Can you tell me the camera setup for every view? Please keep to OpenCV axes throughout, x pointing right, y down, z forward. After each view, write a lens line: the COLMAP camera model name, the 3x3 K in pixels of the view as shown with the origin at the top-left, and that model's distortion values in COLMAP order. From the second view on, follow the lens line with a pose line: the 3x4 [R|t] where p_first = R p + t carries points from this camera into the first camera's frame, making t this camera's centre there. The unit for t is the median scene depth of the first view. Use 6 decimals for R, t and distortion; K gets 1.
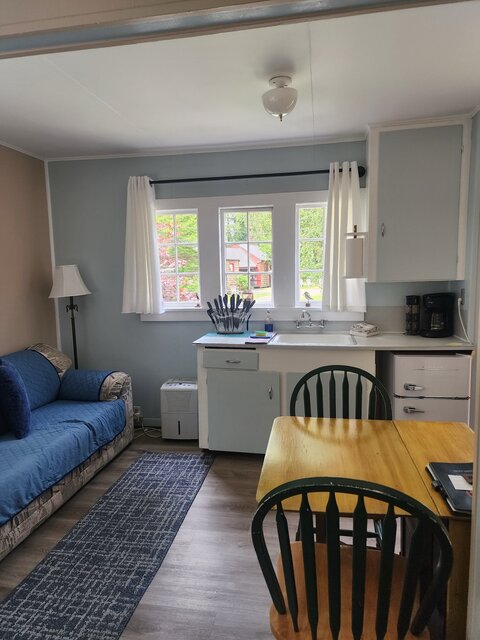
lens RADIAL K [[428.9, 0, 243.0], [0, 428.9, 323.3], [0, 0, 1]] dist [0.036023, -0.004320]
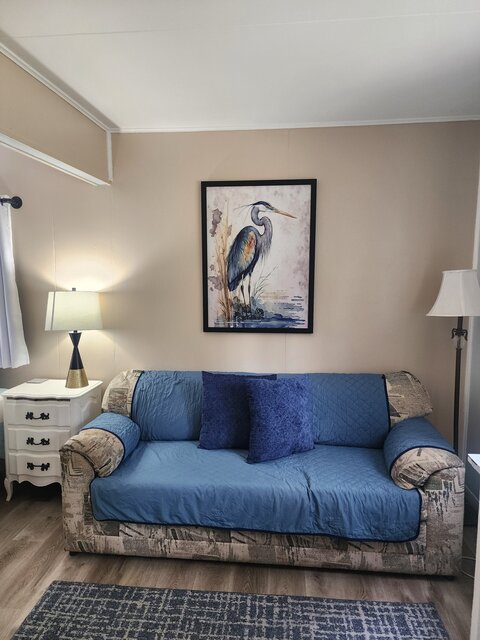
lens RADIAL K [[428.9, 0, 243.7], [0, 428.9, 316.2], [0, 0, 1]] dist [0.036023, -0.004320]
pose [[0.085074, 0.119096, -0.989231, 0.353690], [-0.122140, 0.986589, 0.108273, -0.137703], [0.988860, 0.111614, 0.098480, 0.869881]]
